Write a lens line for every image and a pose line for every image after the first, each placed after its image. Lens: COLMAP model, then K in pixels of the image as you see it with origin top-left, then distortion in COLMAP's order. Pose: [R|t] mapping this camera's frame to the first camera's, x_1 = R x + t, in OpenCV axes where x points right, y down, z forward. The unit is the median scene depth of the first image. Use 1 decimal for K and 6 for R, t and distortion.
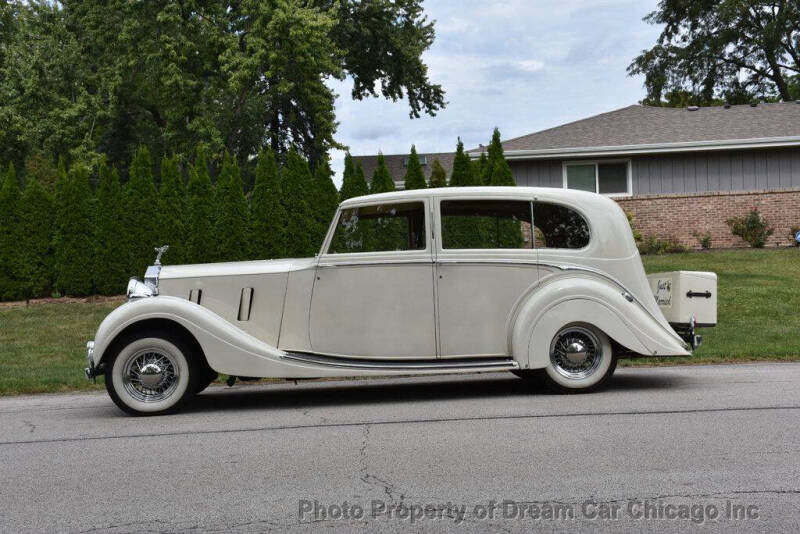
lens RADIAL K [[1209.2, 0, 412.7], [0, 1209.2, 265.8], [0, 0, 1]] dist [0.159793, 0.140623]
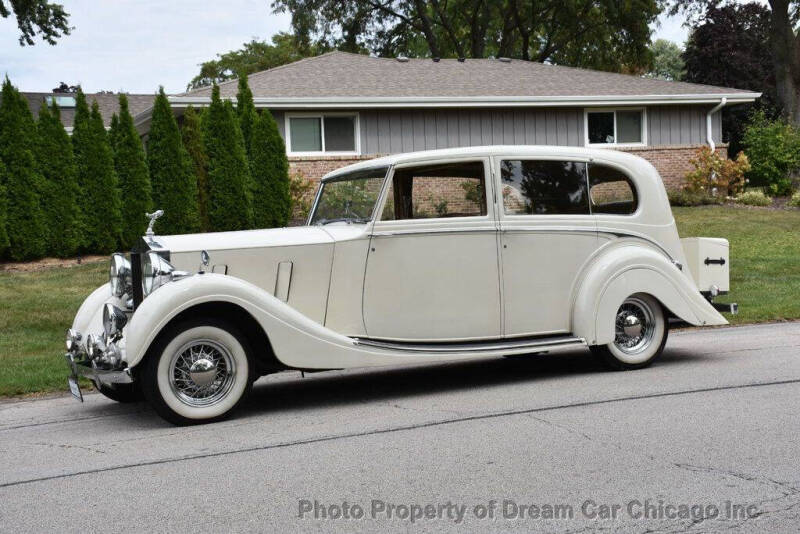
lens RADIAL K [[1437.3, 0, 416.7], [0, 1437.3, 267.4], [0, 0, 1]] dist [0.319455, -0.155091]
pose [[0.877176, -0.017432, 0.479853, -0.530657], [0.006464, 0.999679, 0.024500, -0.001613], [-0.480126, -0.018389, 0.877007, 0.102192]]
